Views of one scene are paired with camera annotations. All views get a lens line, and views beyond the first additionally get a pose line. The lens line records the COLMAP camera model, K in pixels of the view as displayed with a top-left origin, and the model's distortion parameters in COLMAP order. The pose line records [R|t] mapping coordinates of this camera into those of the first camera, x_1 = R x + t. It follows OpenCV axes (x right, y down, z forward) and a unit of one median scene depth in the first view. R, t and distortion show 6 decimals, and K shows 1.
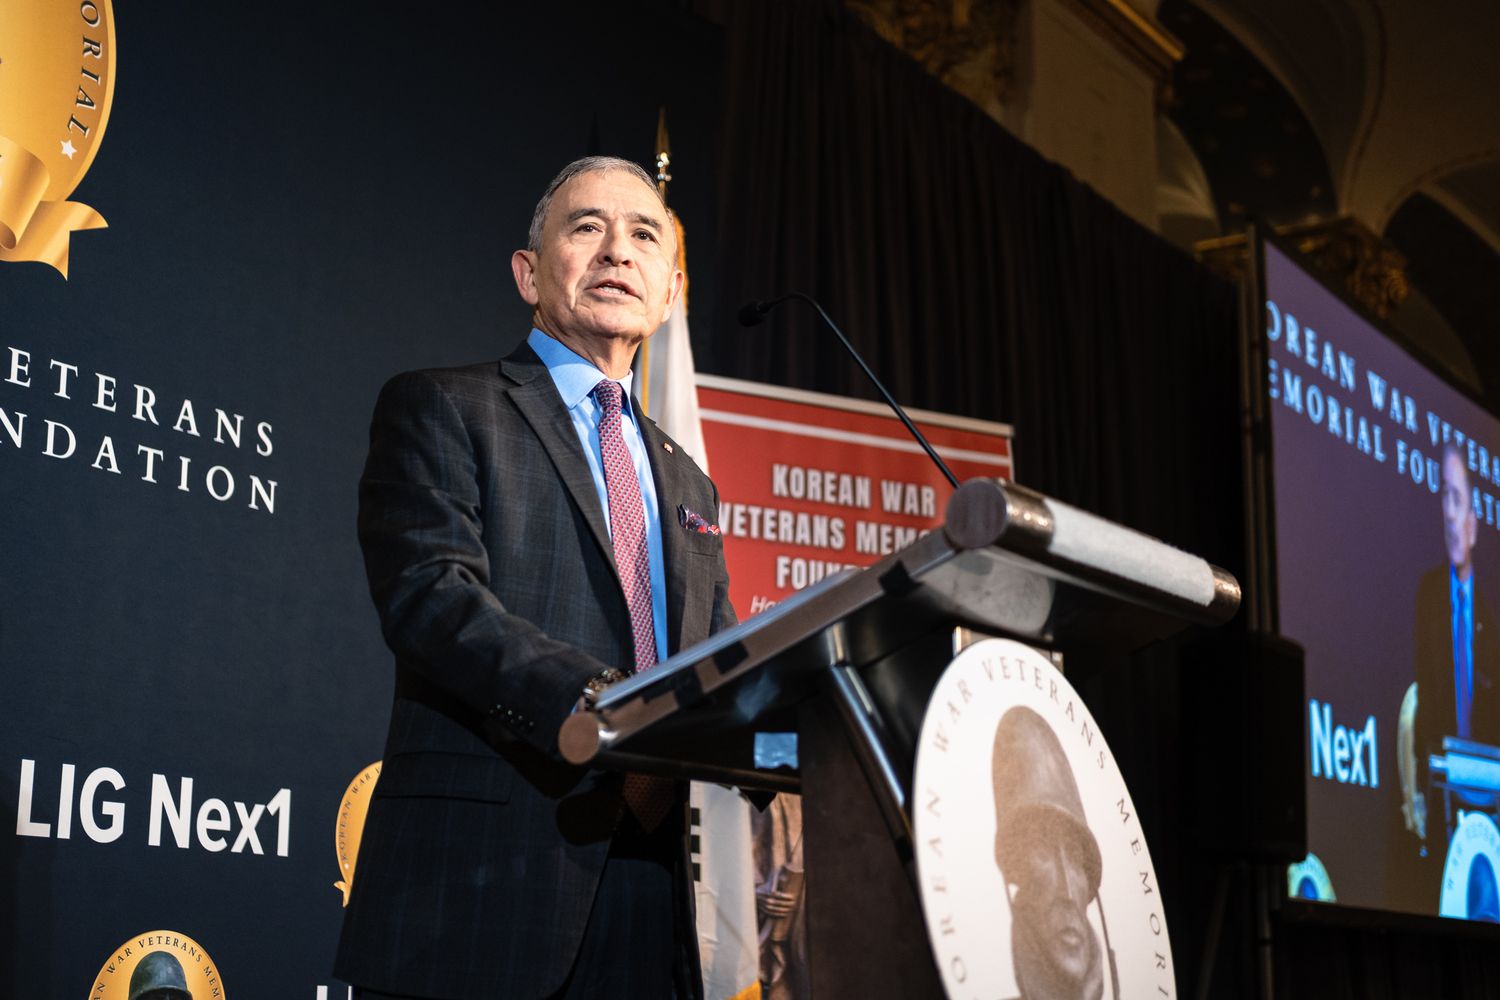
lens RADIAL K [[2250.7, 0, 741.7], [0, 2250.7, 505.5], [0, 0, 1]] dist [-0.265049, 1.602250]
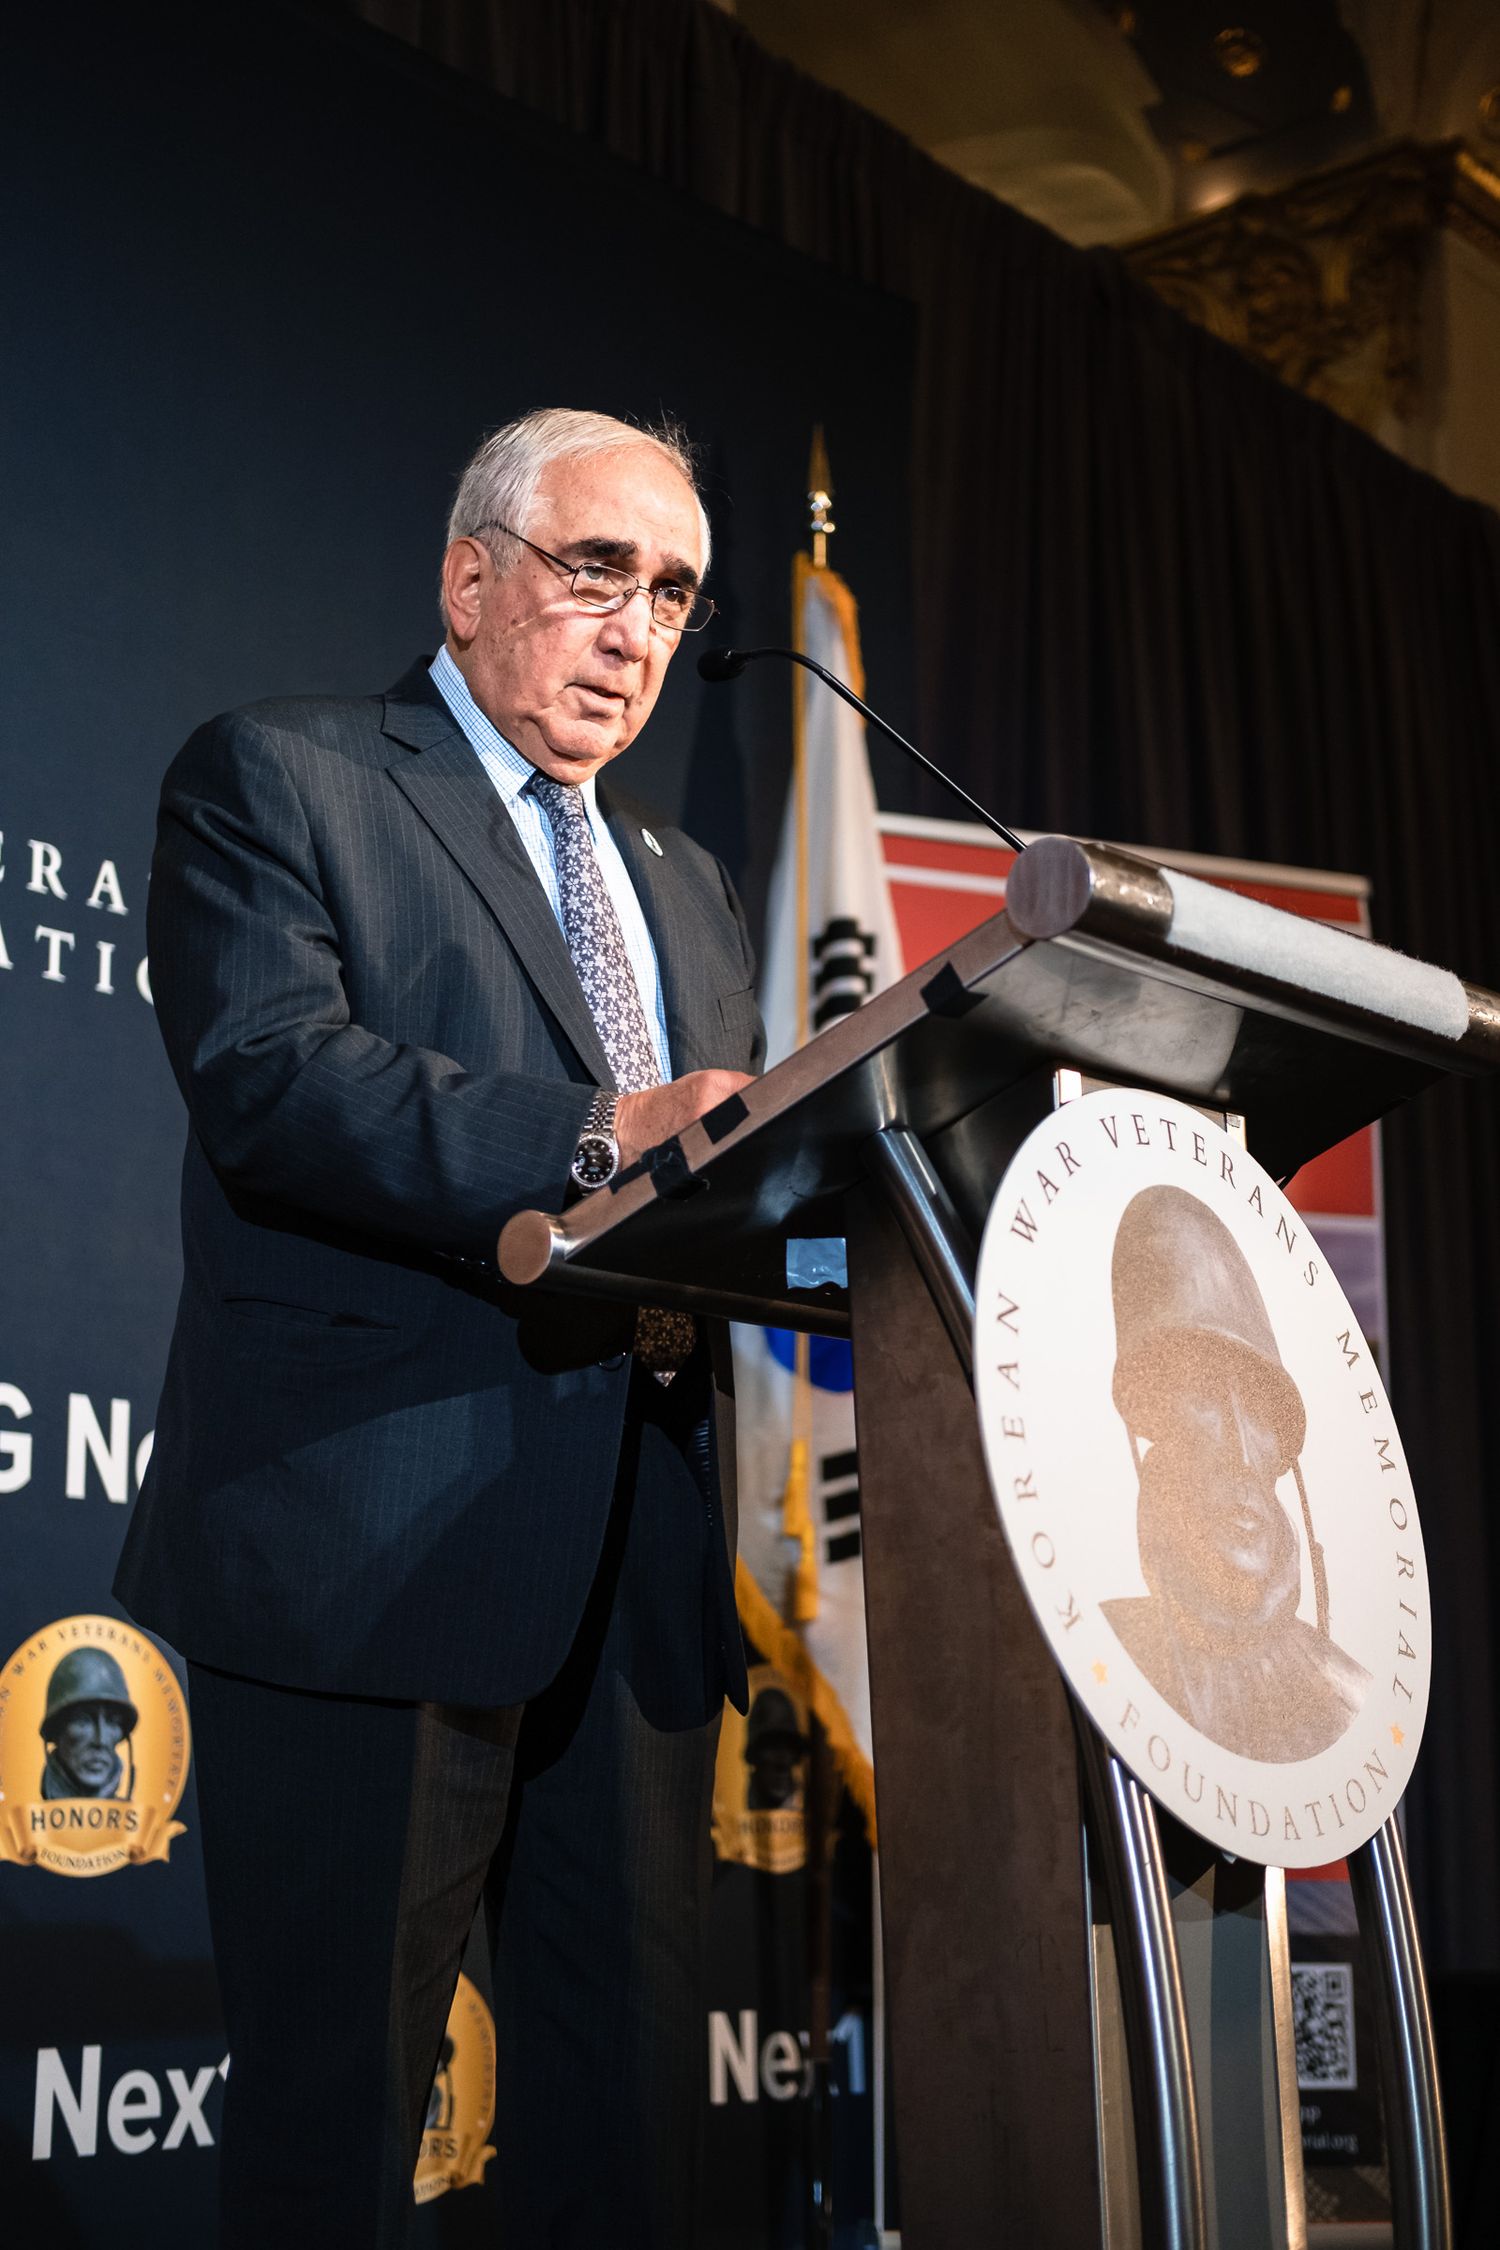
lens RADIAL K [[3376.0, 0, 714.0], [0, 3376.0, 1133.1], [0, 0, 1]] dist [-0.265049, 1.602250]
pose [[0.992704, -0.030967, -0.116531, 0.060428], [0.032586, 0.999397, 0.012013, 0.031802], [0.116089, -0.015723, 0.993114, -0.018660]]
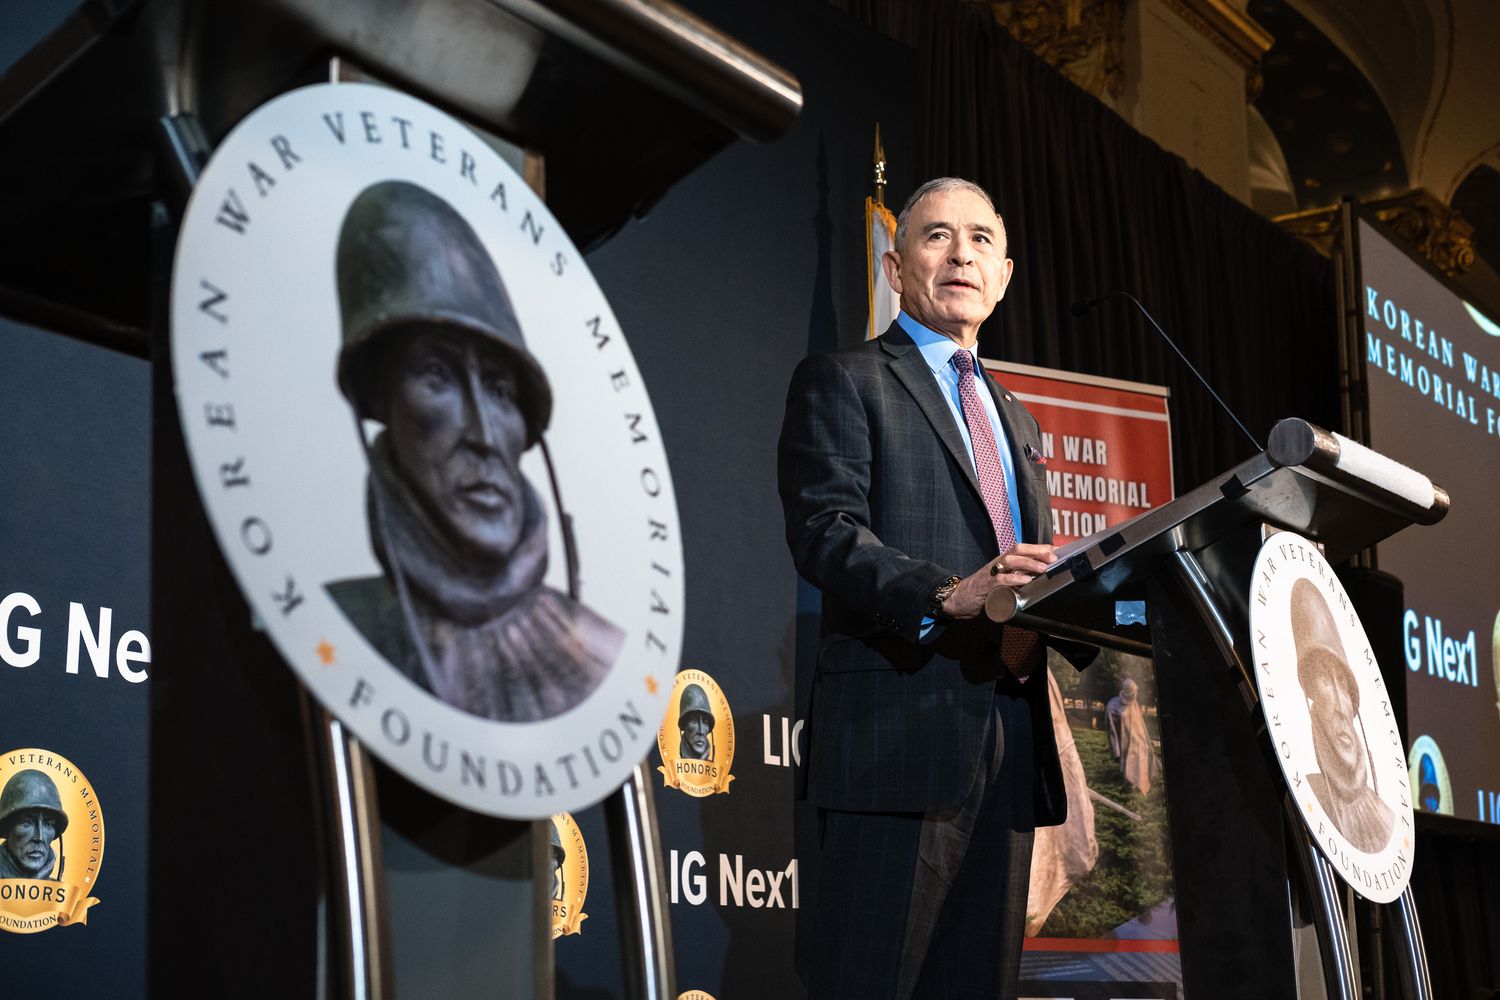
lens RADIAL K [[2210.1, 0, 750.0], [0, 2210.1, 500.0], [0, 0, 1]] dist [-0.224774, 1.299376]
pose [[0.999690, -0.015094, -0.019822, -0.112462], [0.015323, 0.999817, 0.011415, 0.010248], [0.019646, -0.011716, 0.999738, -0.226293]]
